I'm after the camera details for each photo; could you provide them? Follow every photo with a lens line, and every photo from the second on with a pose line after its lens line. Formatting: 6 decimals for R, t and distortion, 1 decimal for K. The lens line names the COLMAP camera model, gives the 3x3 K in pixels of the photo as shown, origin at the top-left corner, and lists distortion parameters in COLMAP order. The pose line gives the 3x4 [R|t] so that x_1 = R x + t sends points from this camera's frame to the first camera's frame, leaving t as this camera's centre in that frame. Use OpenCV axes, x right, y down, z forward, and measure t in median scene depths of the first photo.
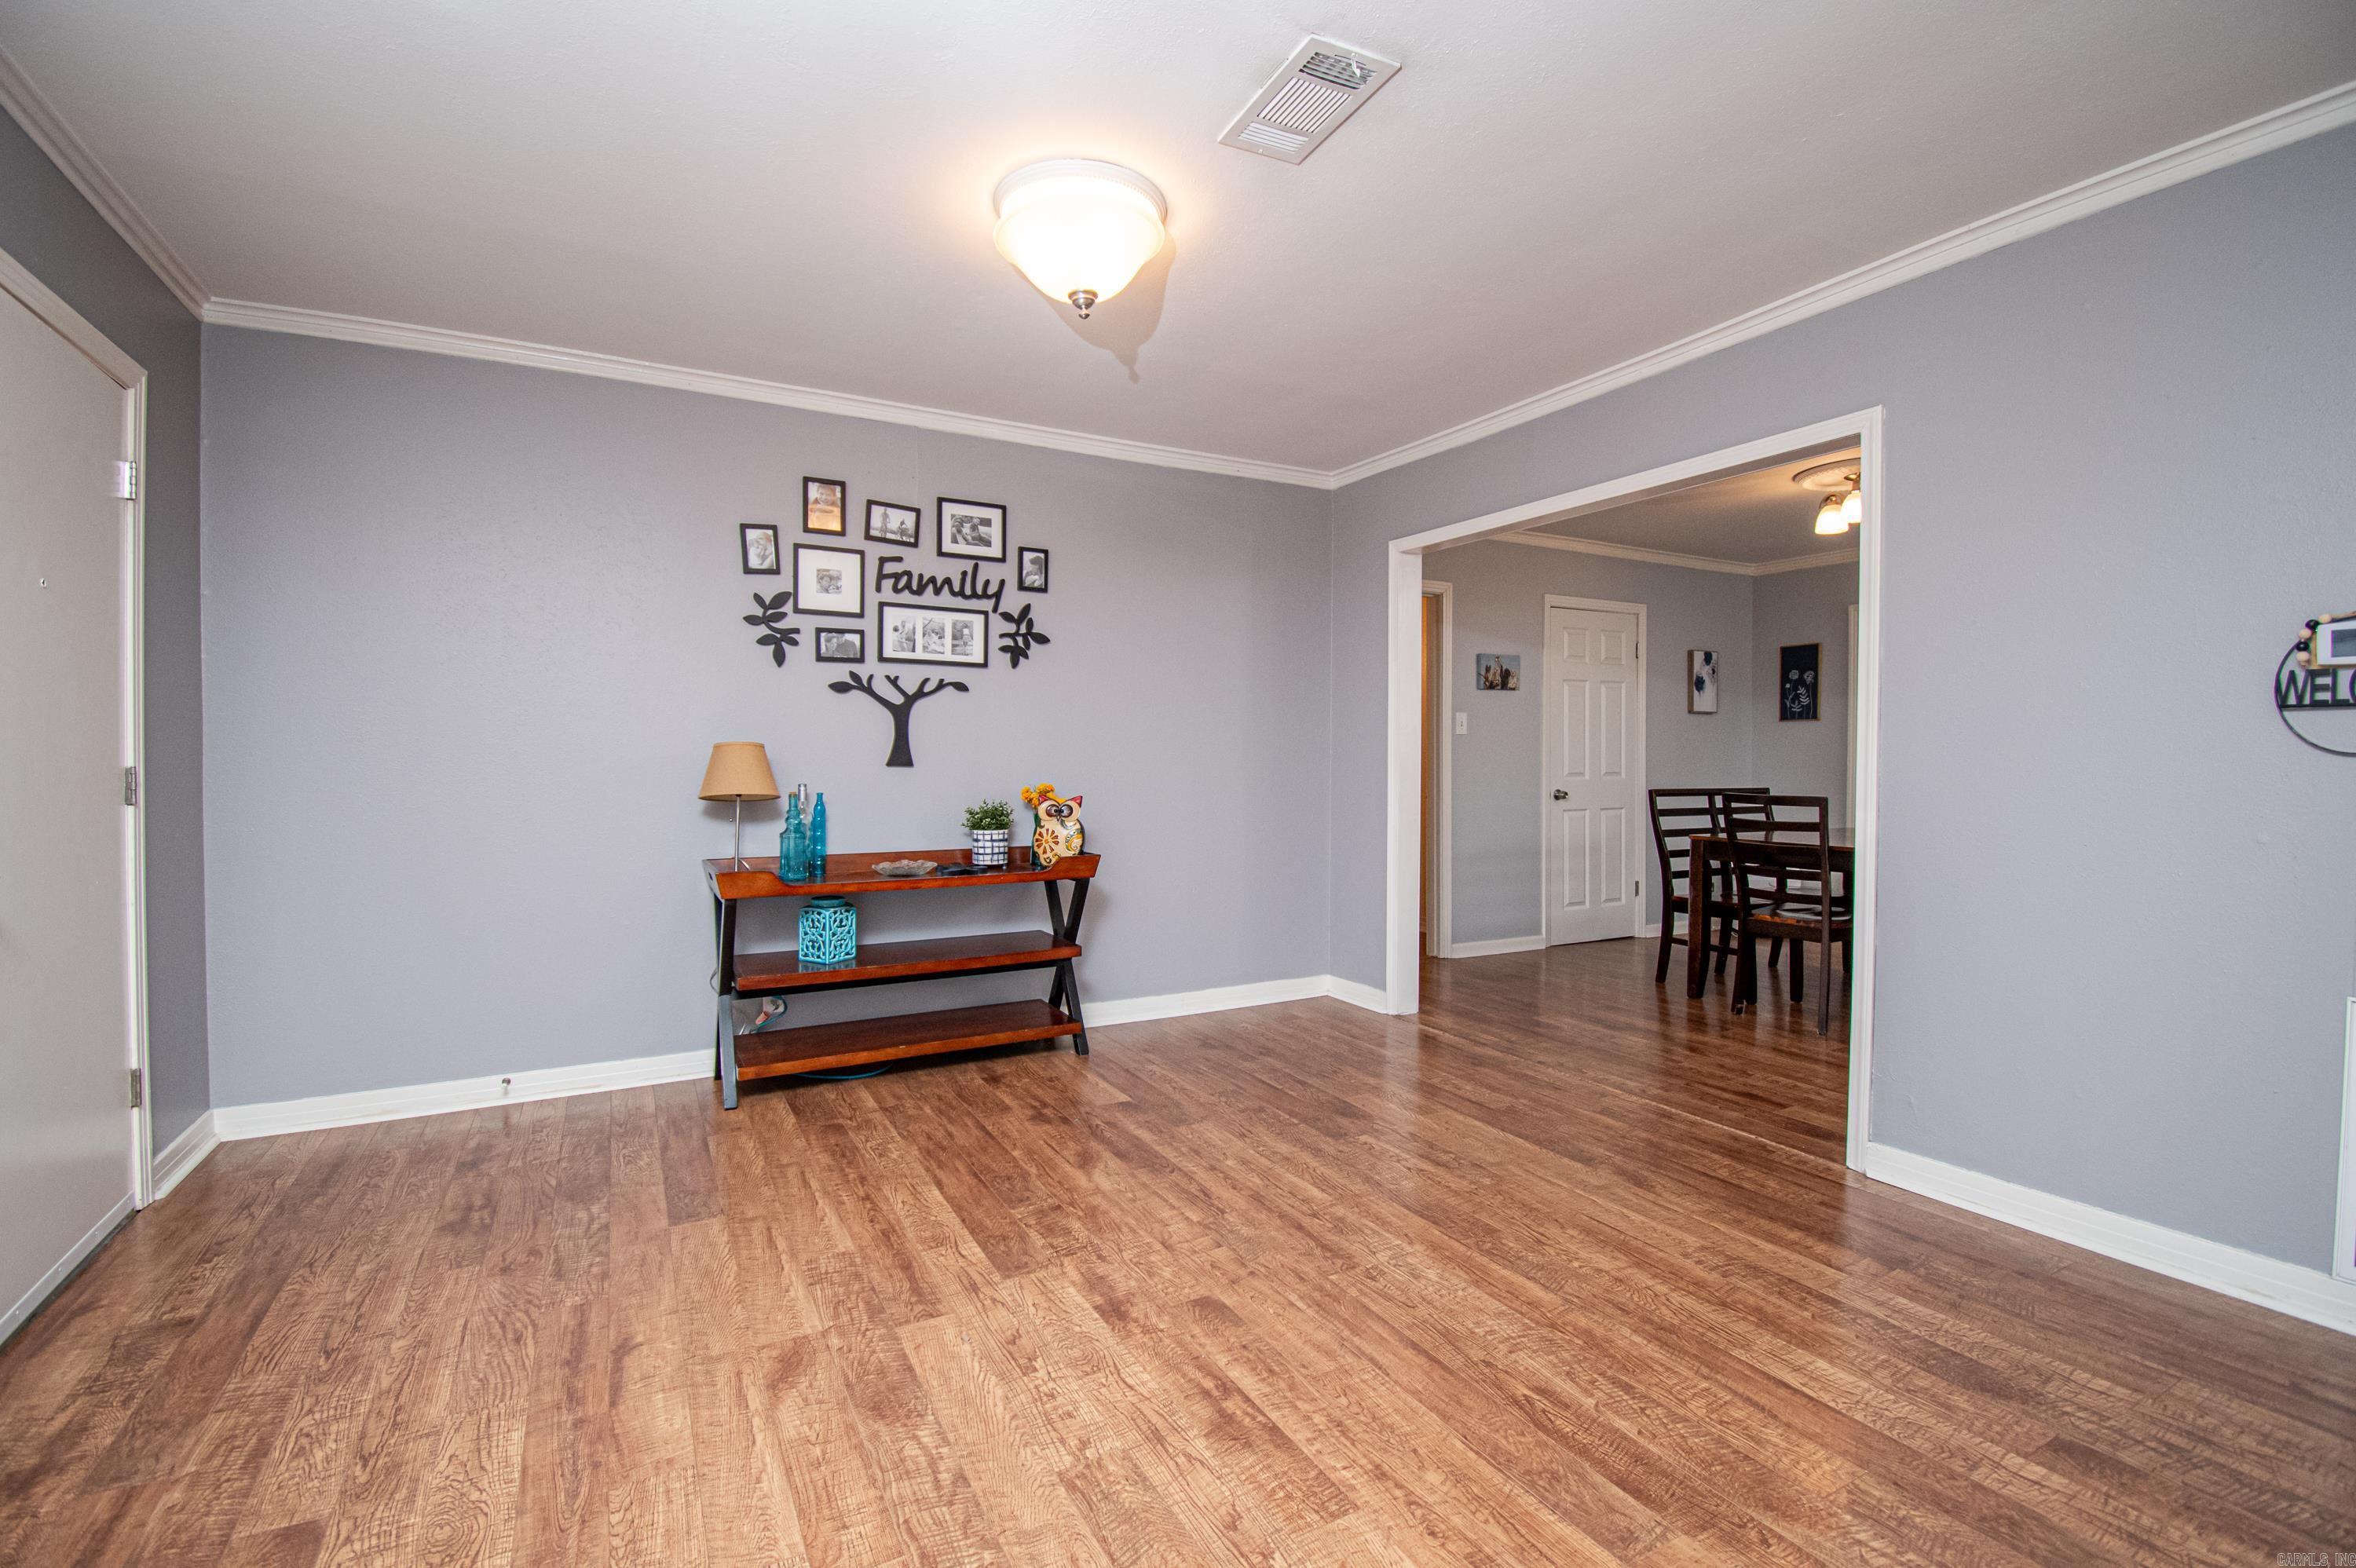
lens RADIAL K [[1032.9, 0, 1168.2], [0, 1032.9, 776.5], [0, 0, 1]] dist [0.020028, -0.026706]
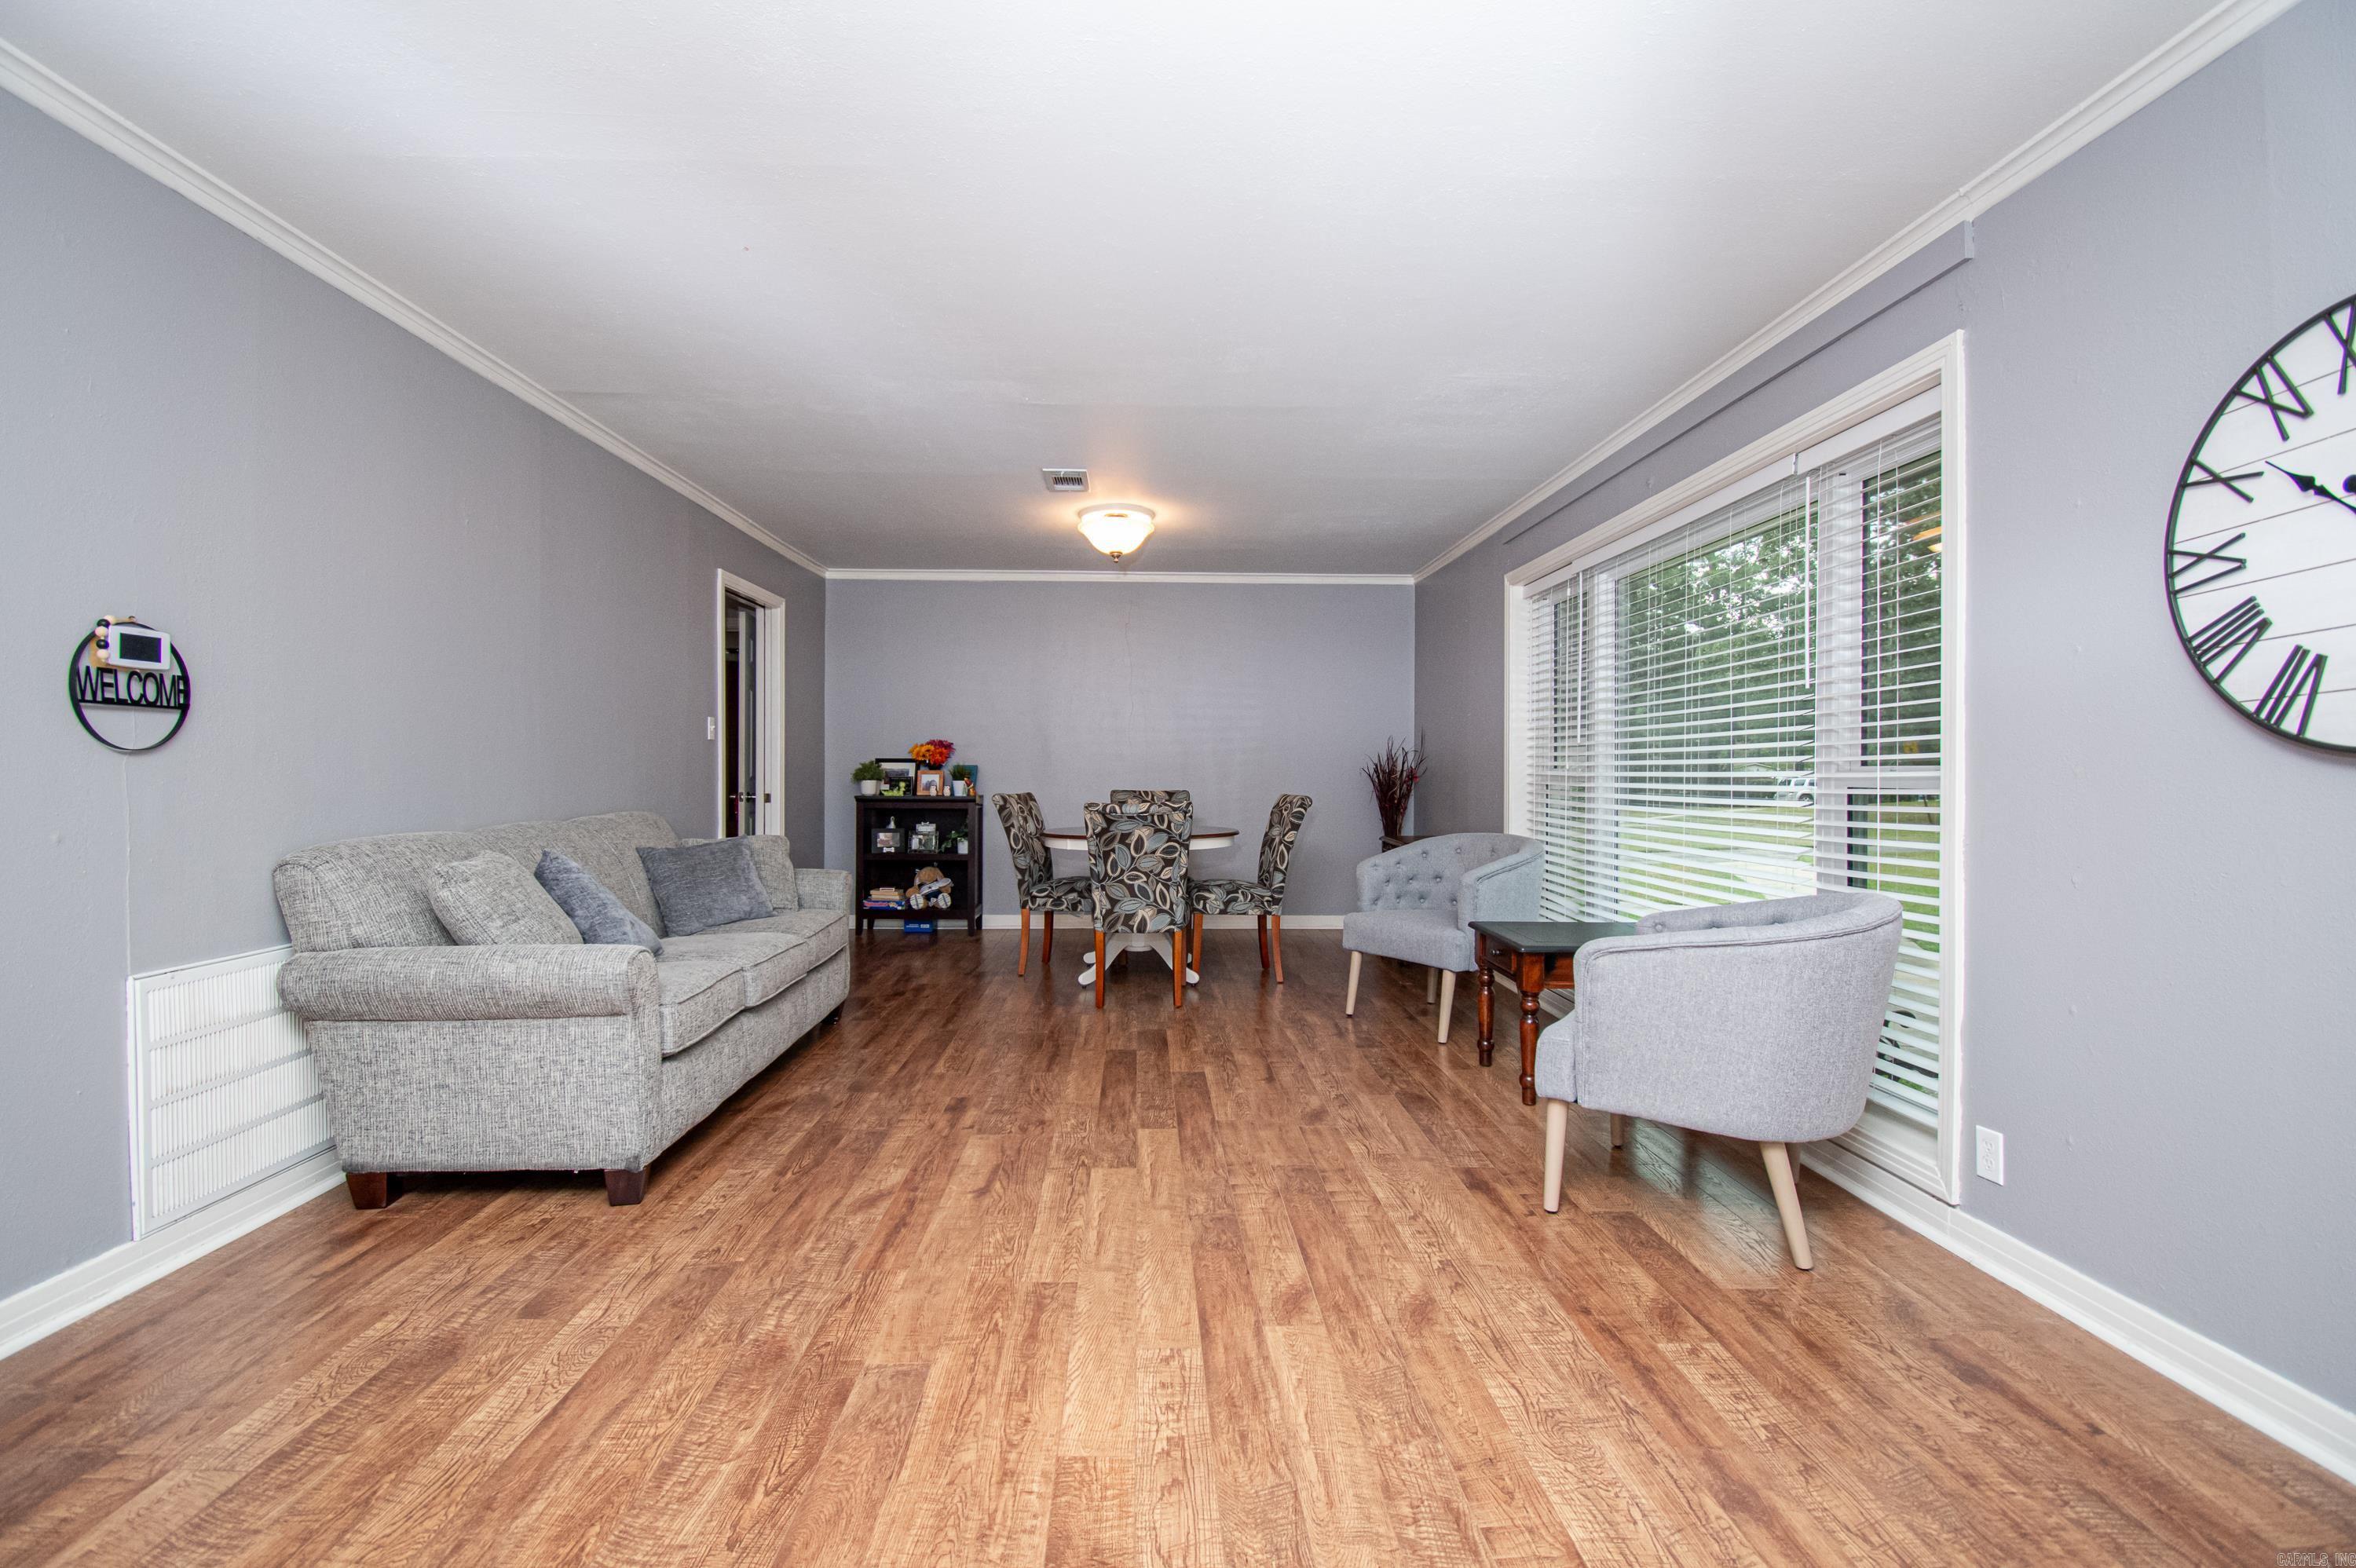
lens RADIAL K [[1032.9, 0, 1168.2], [0, 1032.9, 776.5], [0, 0, 1]] dist [0.020028, -0.026706]
pose [[-0.896000, -0.003587, 0.444041, -0.317676], [0.004918, 0.999826, 0.018000, -0.008443], [-0.444028, 0.018312, -0.895826, 1.552616]]
